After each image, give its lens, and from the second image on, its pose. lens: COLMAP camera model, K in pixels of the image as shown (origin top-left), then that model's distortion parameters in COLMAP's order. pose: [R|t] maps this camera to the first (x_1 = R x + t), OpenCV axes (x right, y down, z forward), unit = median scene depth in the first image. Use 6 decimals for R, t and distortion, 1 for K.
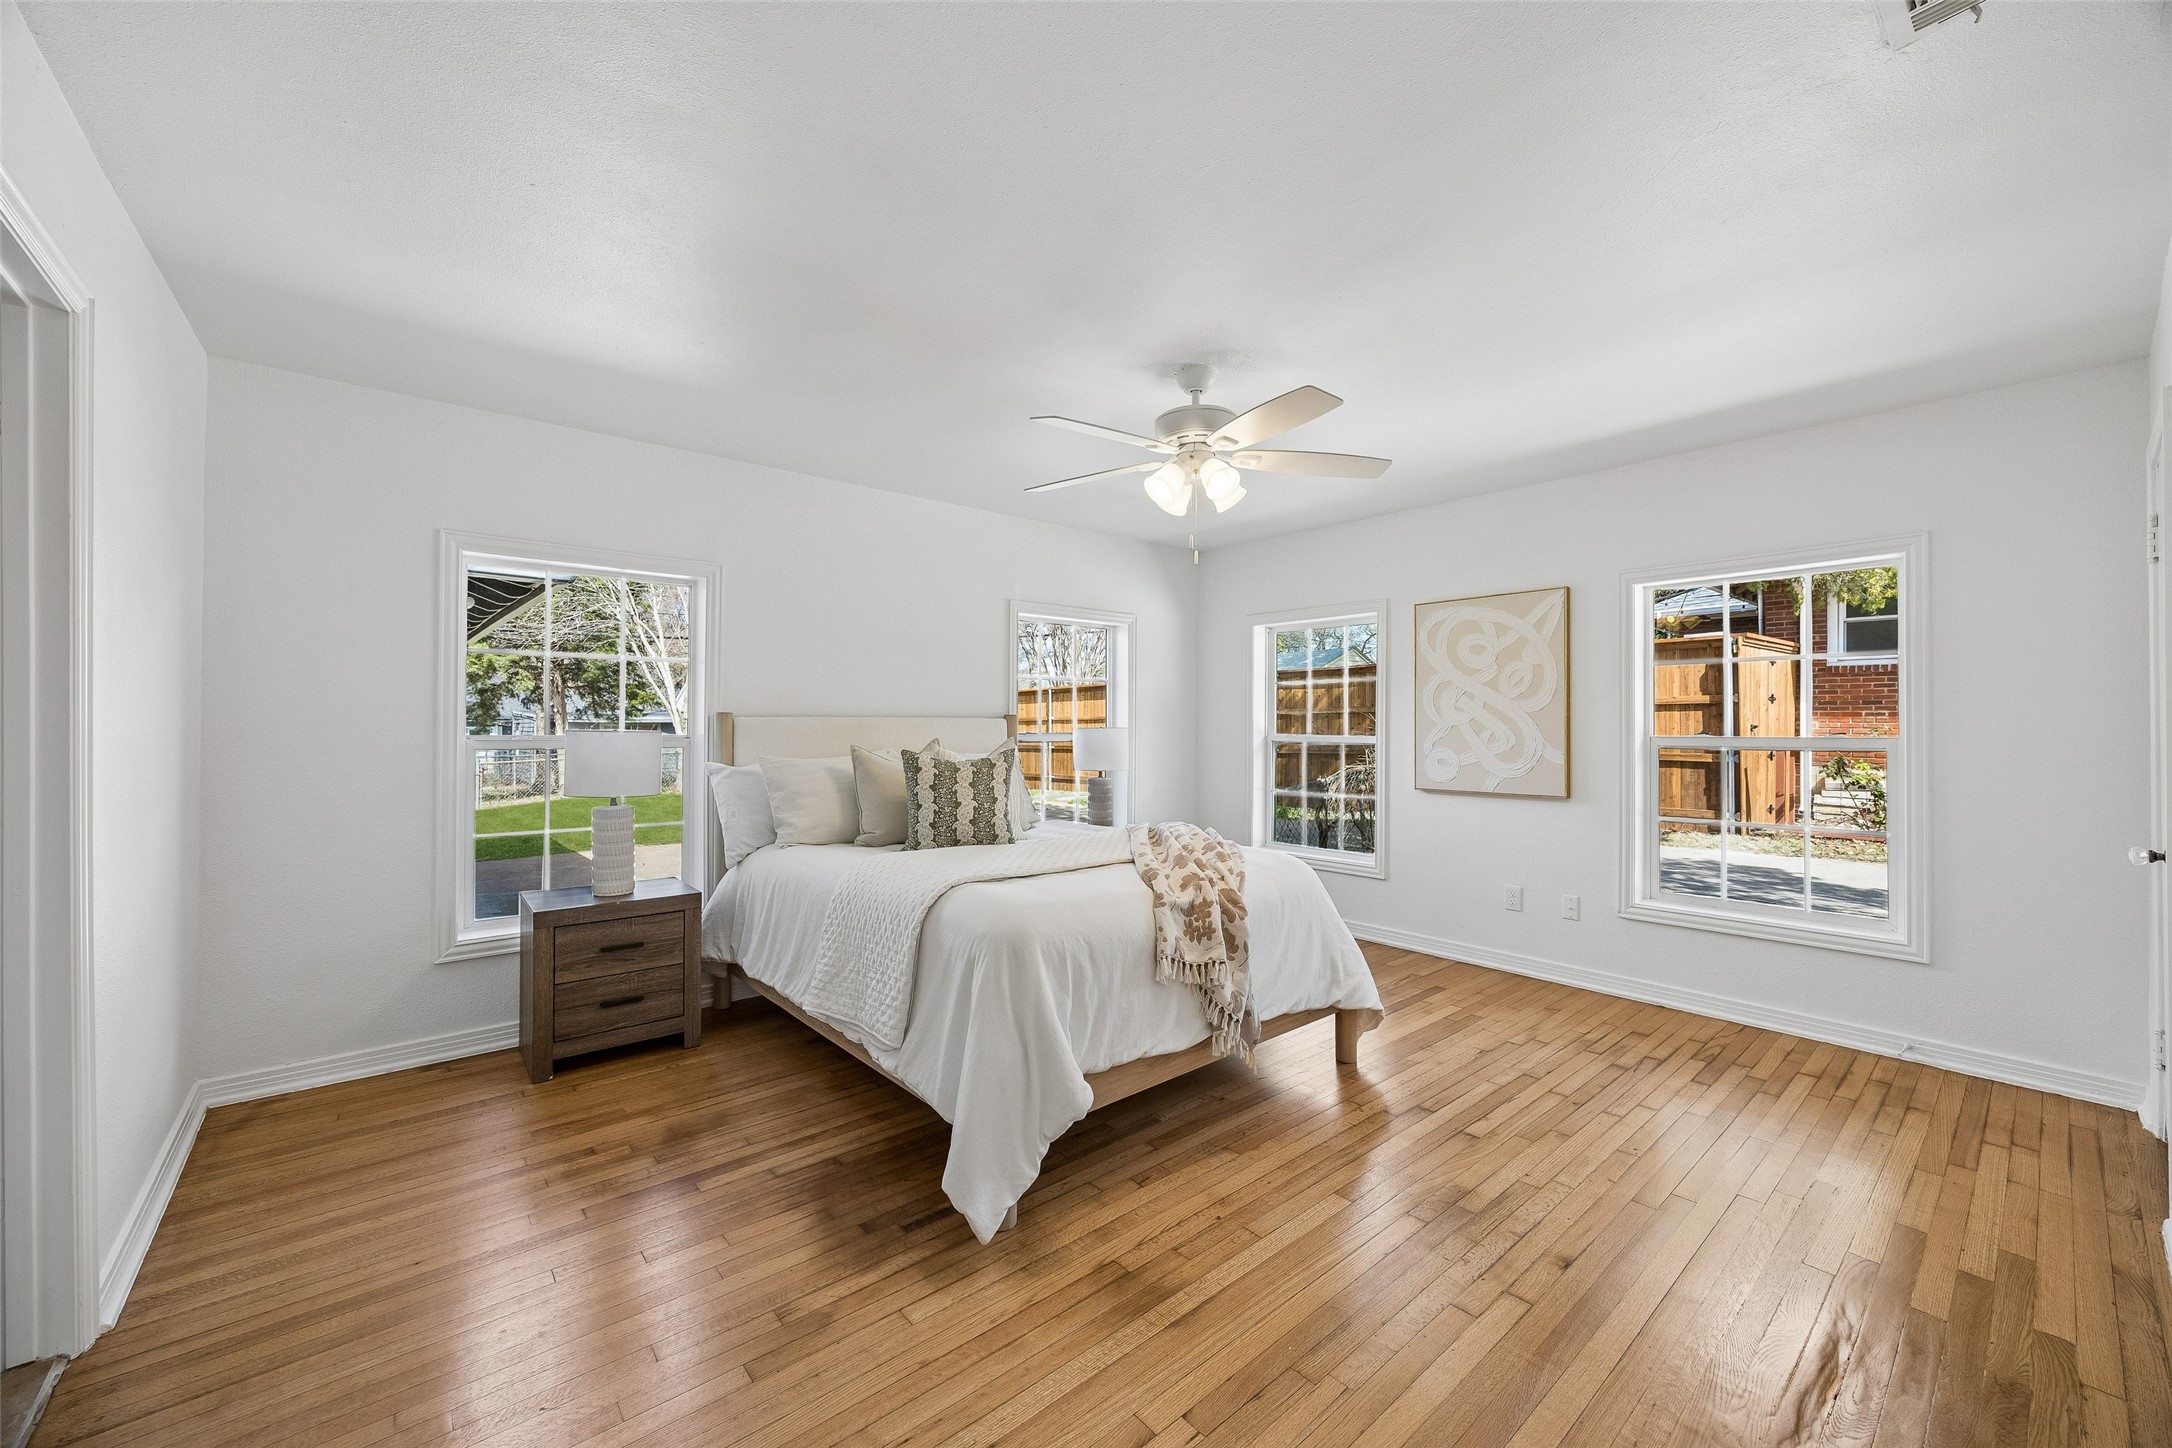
lens RADIAL K [[837.3, 0, 1079.5], [0, 837.3, 721.3], [0, 0, 1]] dist [0.001069, 0.000099]
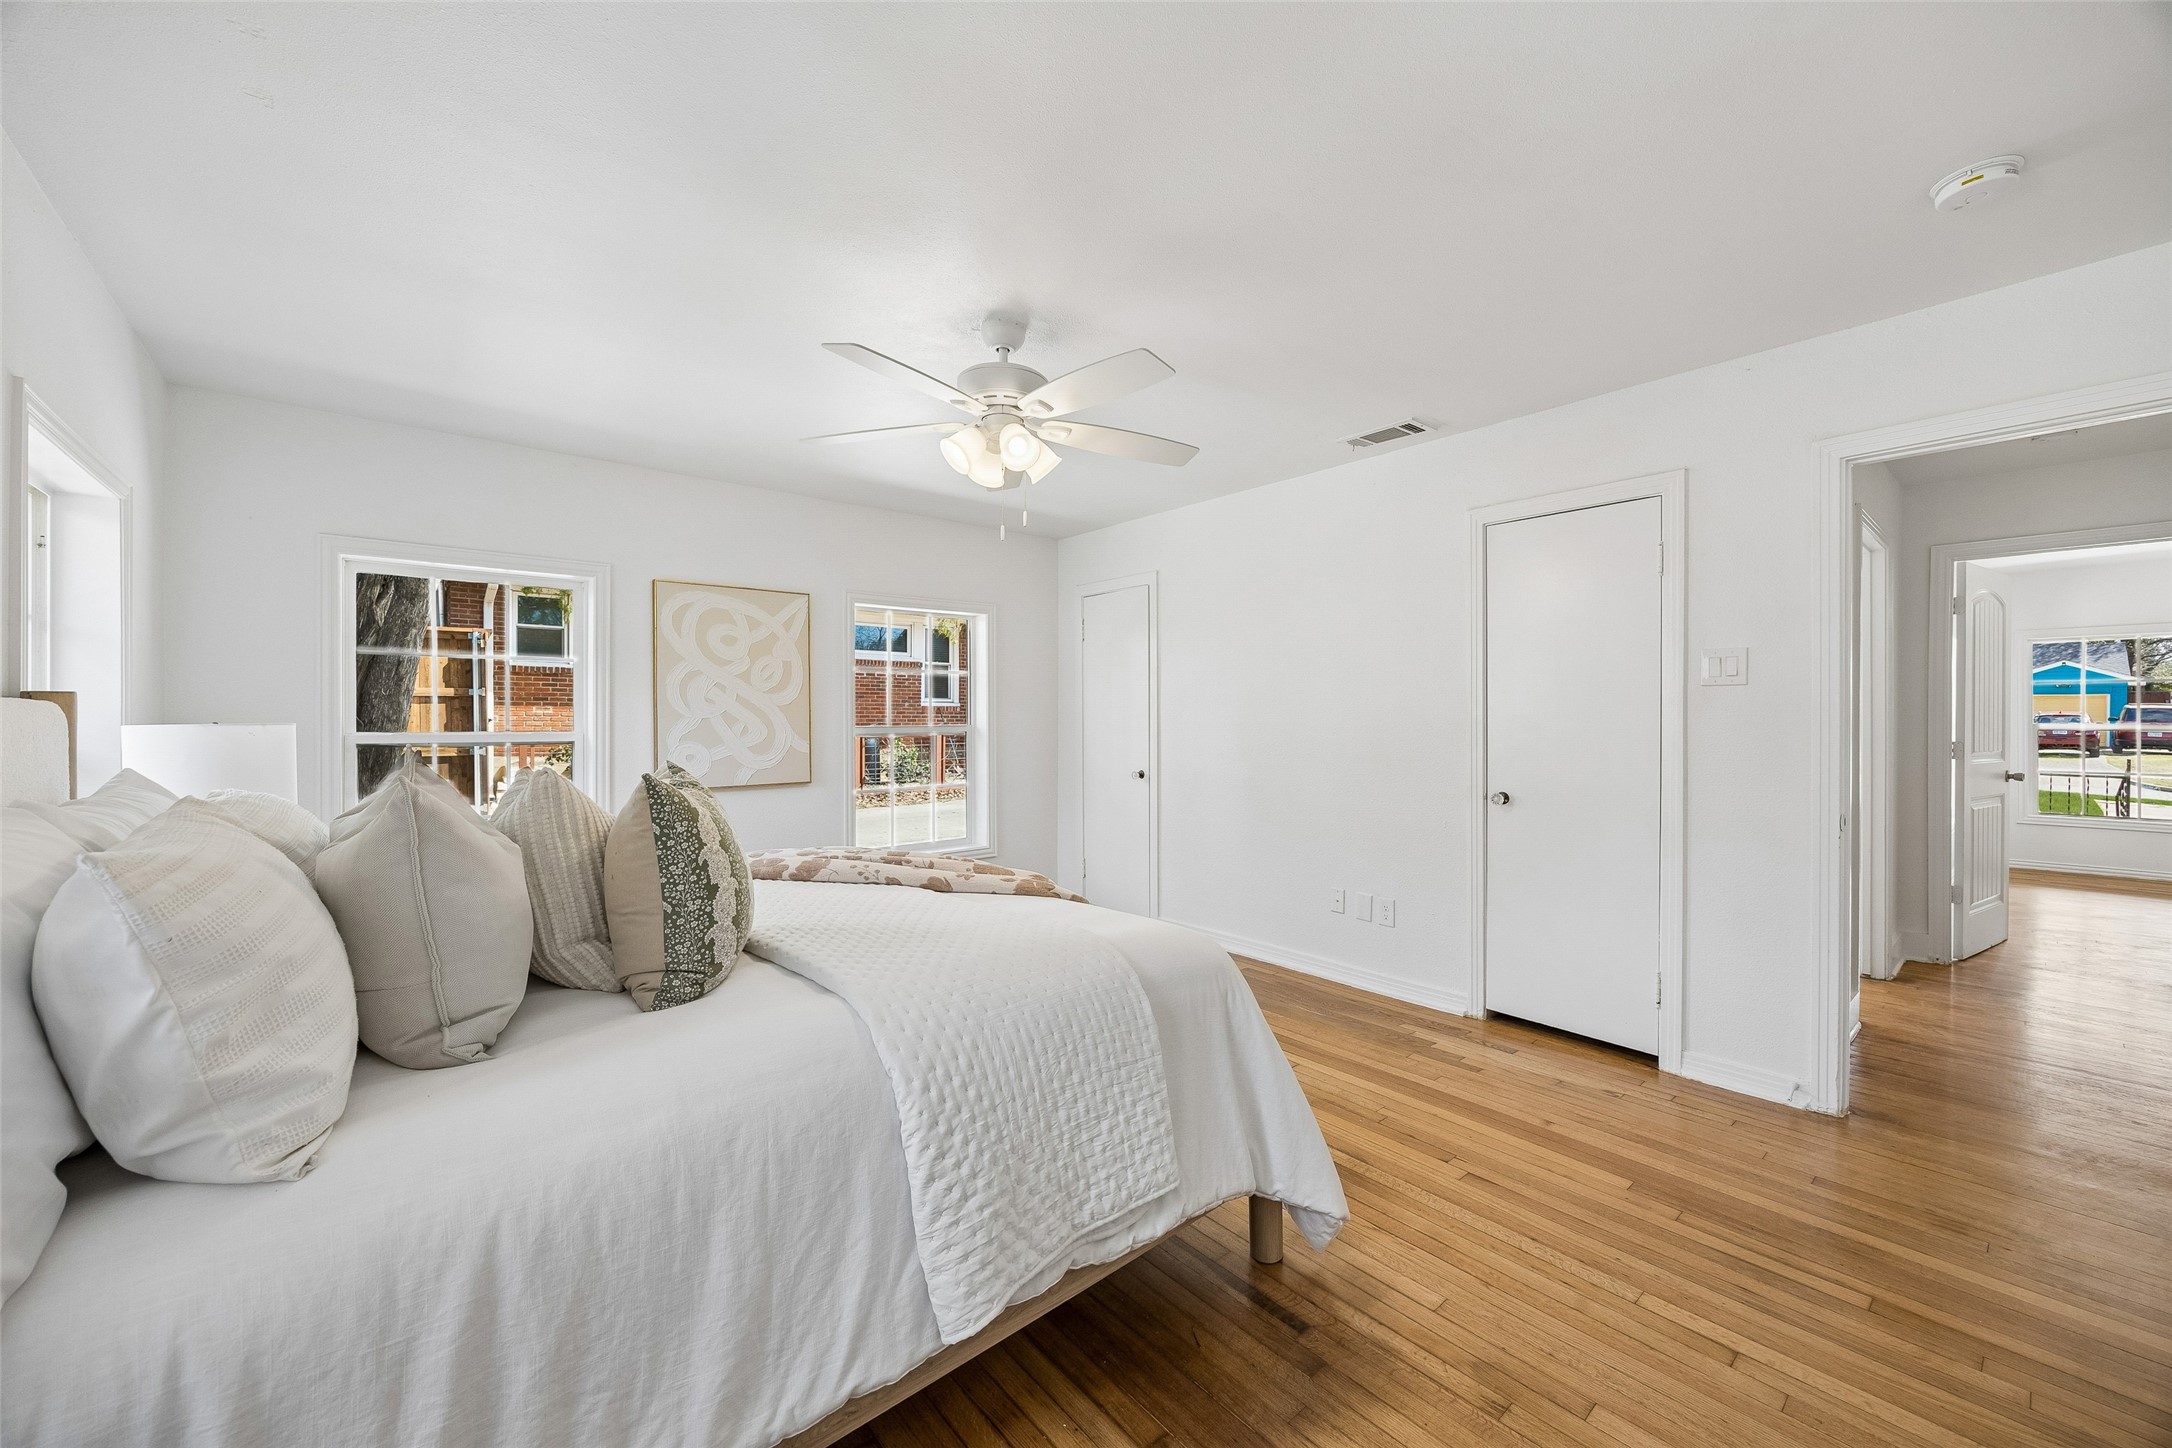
lens RADIAL K [[840.1, 0, 1080.6], [0, 840.1, 700.3], [0, 0, 1]] dist [-0.001195, -0.000379]
pose [[-0.014726, 0.018906, 0.999713, -0.589243], [-0.000399, 0.999821, -0.018914, 0.003055], [-0.999891, -0.000677, -0.014716, 0.698594]]
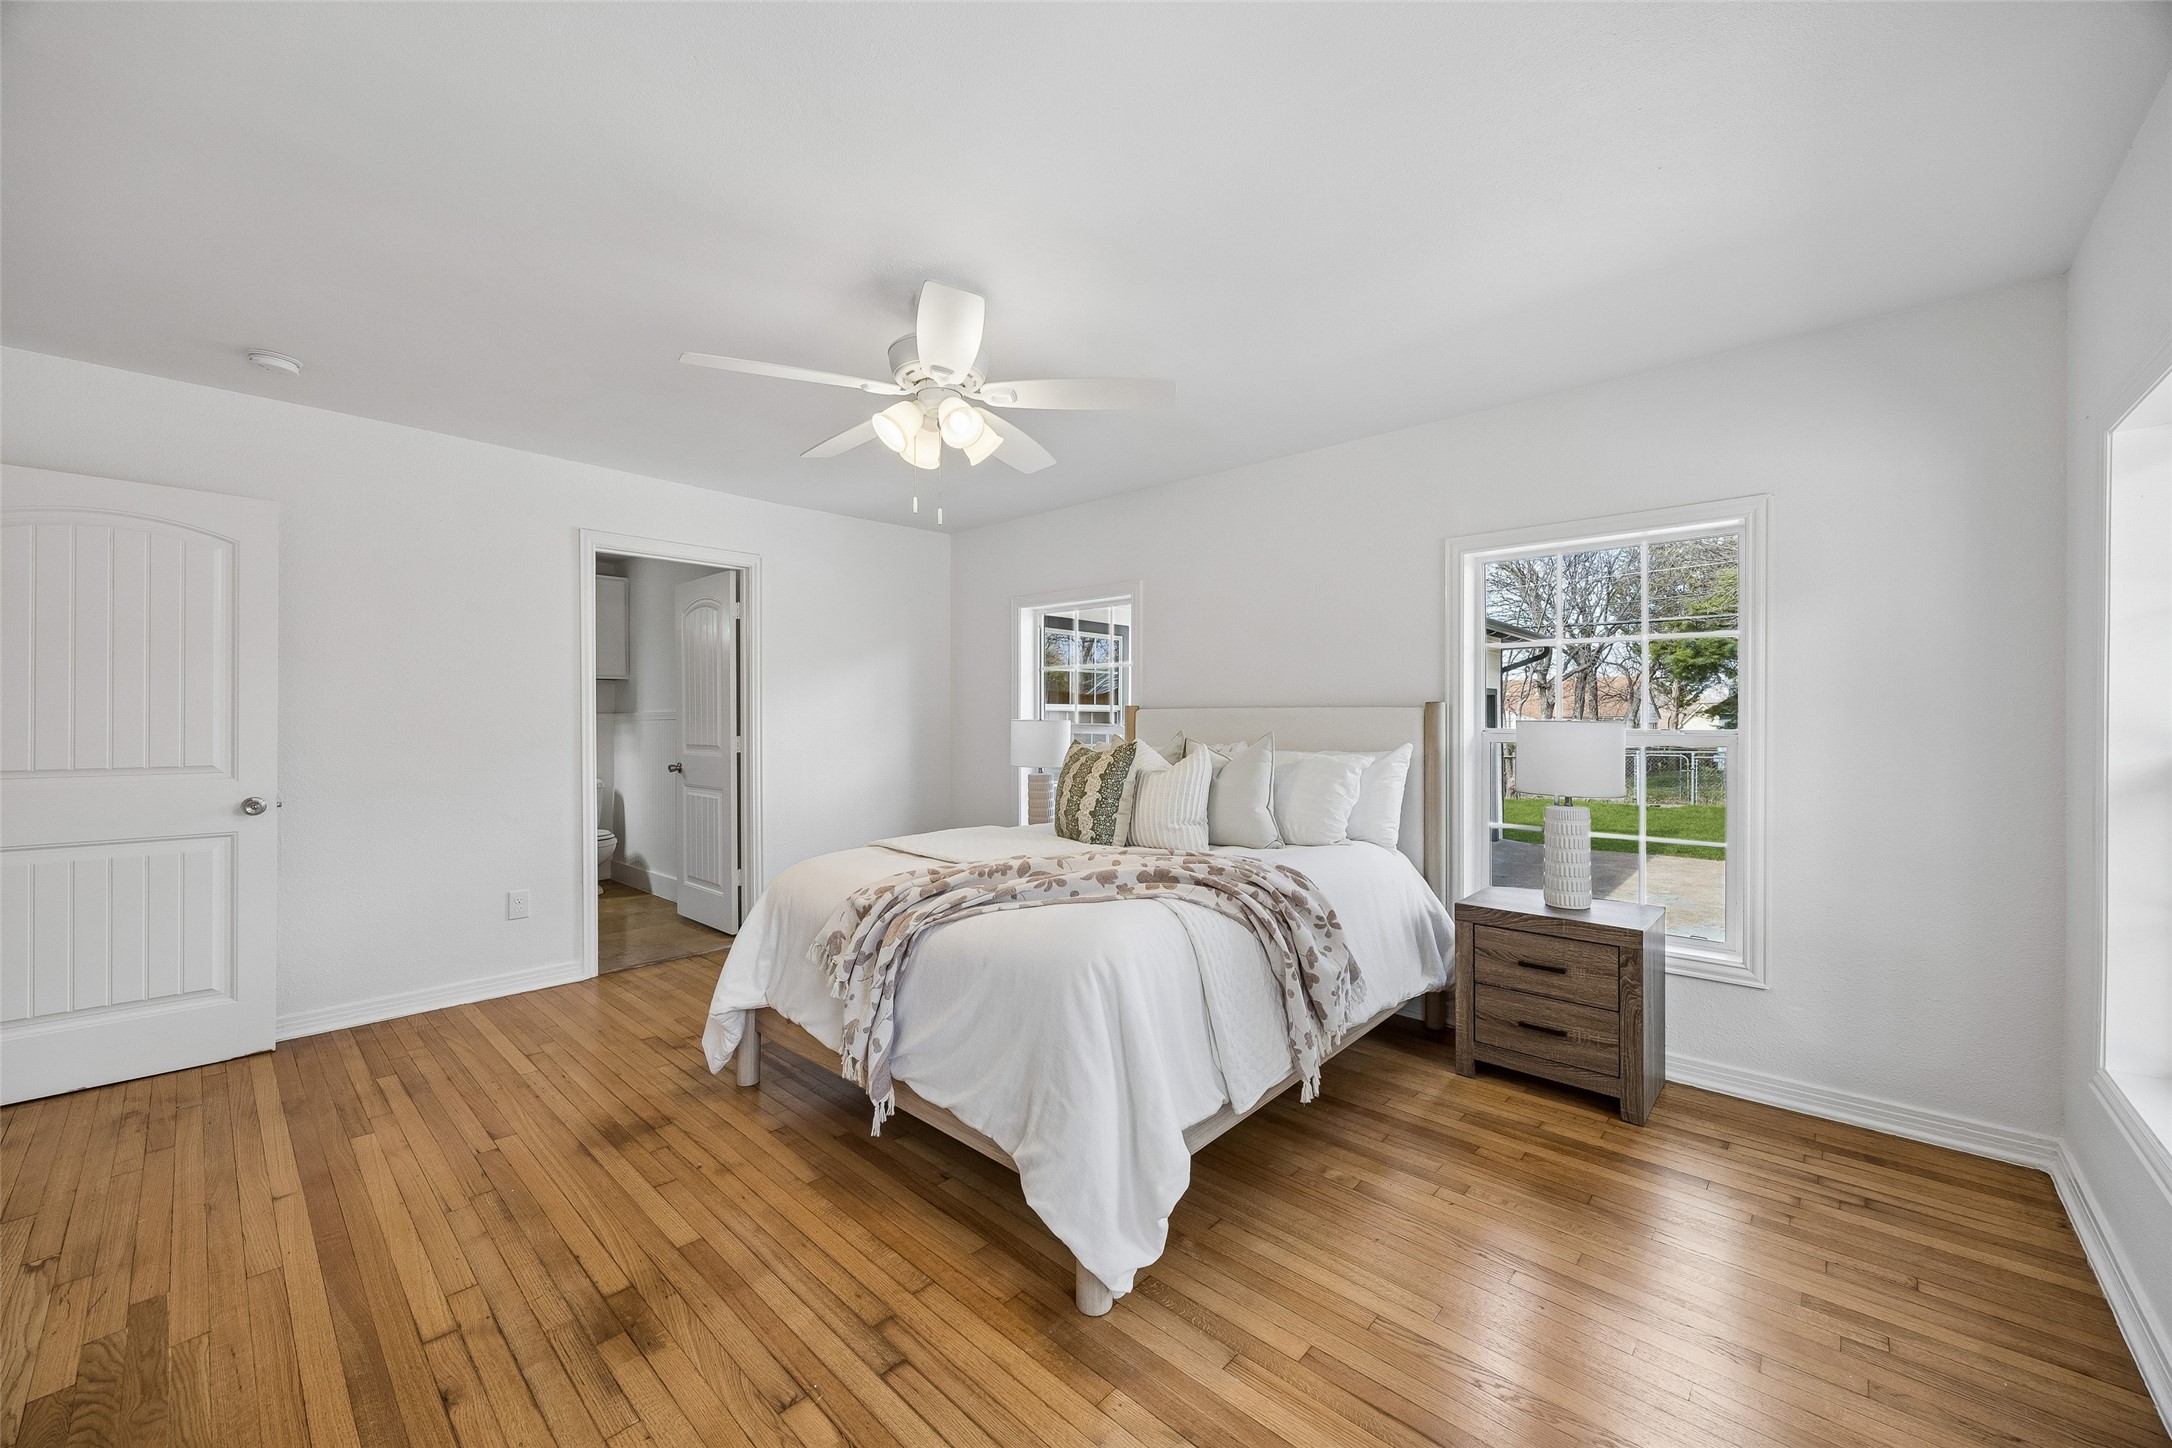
lens RADIAL K [[840.1, 0, 1080.6], [0, 840.1, 700.3], [0, 0, 1]] dist [-0.001195, -0.000379]
pose [[0.116069, -0.012331, -0.993165, 0.755568], [-0.004351, 0.999907, -0.012923, -0.000635], [0.993232, 0.005821, 0.116004, 0.783912]]
